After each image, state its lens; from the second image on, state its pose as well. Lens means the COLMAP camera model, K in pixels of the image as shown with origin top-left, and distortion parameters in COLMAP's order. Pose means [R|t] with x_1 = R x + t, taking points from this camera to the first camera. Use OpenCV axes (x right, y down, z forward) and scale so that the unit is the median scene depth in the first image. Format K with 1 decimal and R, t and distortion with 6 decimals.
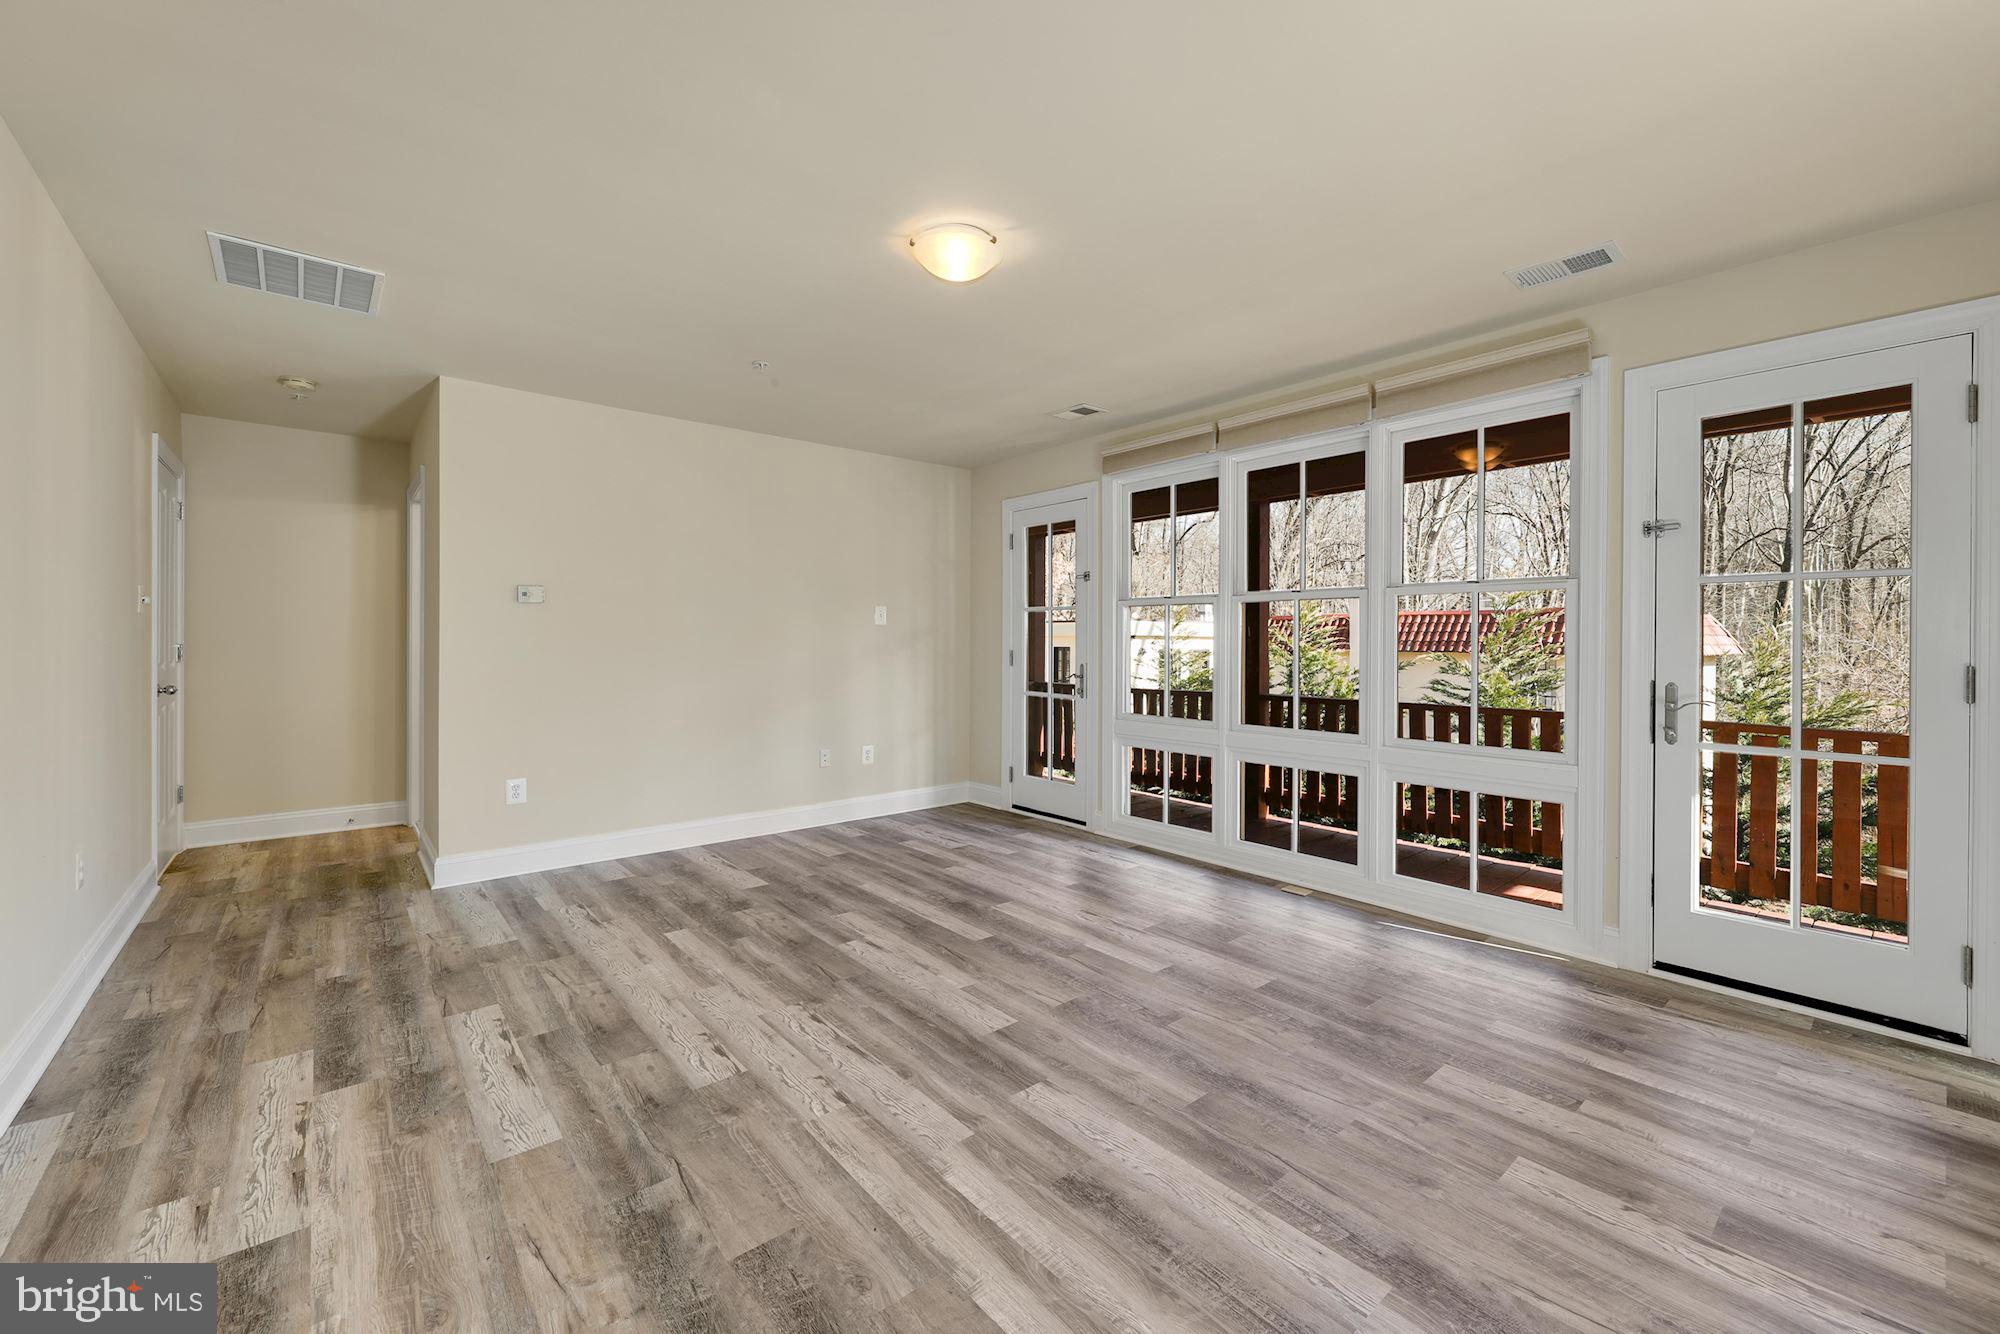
lens RADIAL K [[796.7, 0, 1000.0], [0, 796.7, 639.0], [0, 0, 1]] dist [0.006343, -0.003182]
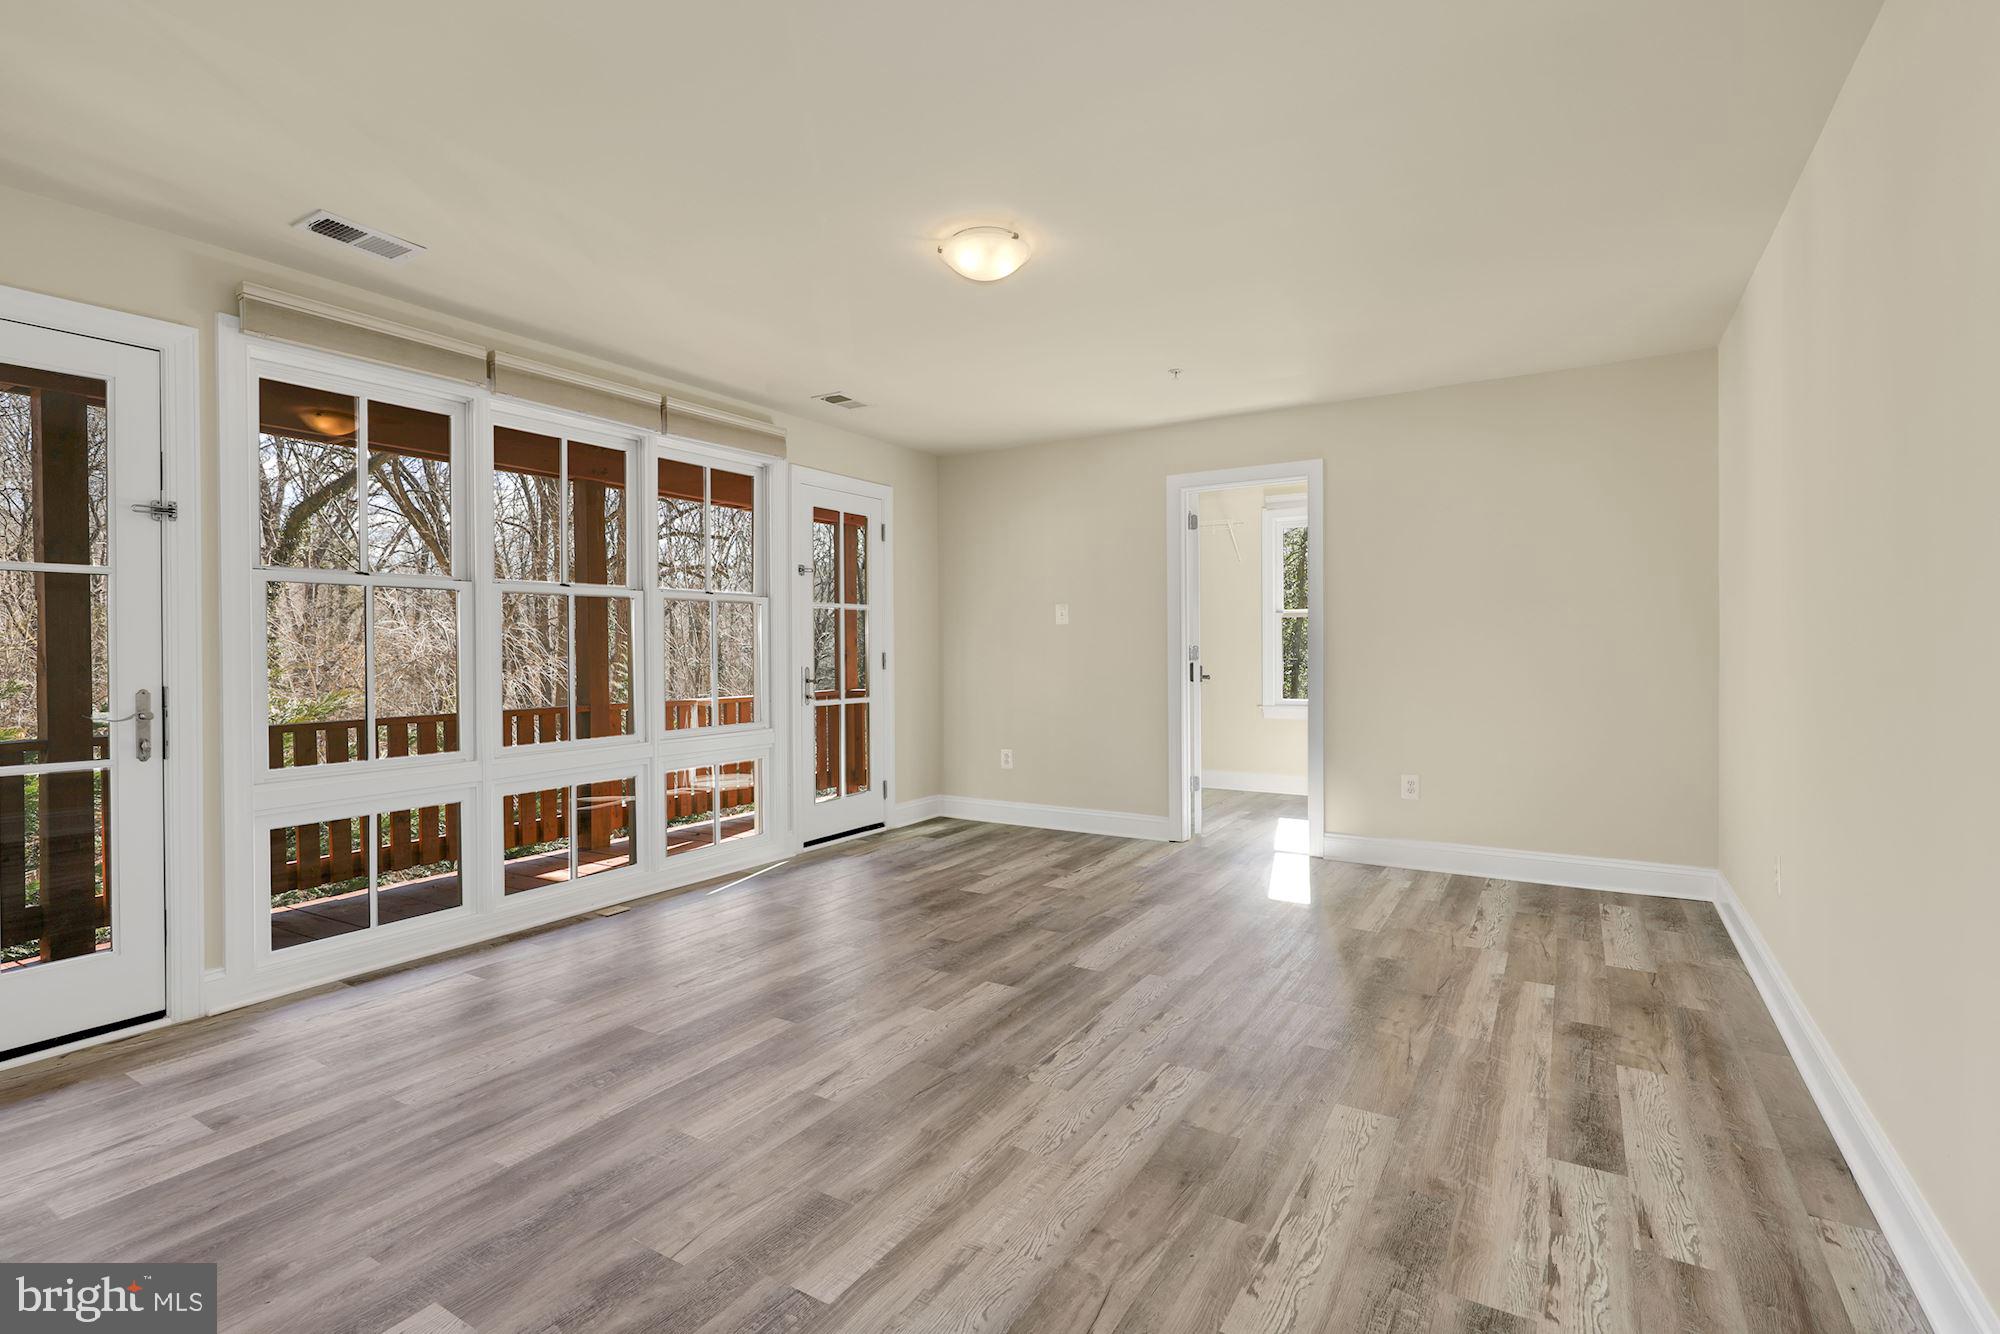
lens RADIAL K [[908.3, 0, 1012.6], [0, 908.3, 642.7], [0, 0, 1]] dist [0.016708, -0.000965]
pose [[-0.308384, -0.000039, 0.951262, -0.959299], [0.001914, 0.999998, 0.000661, 0.005587], [-0.951260, 0.002025, -0.308384, 1.088990]]
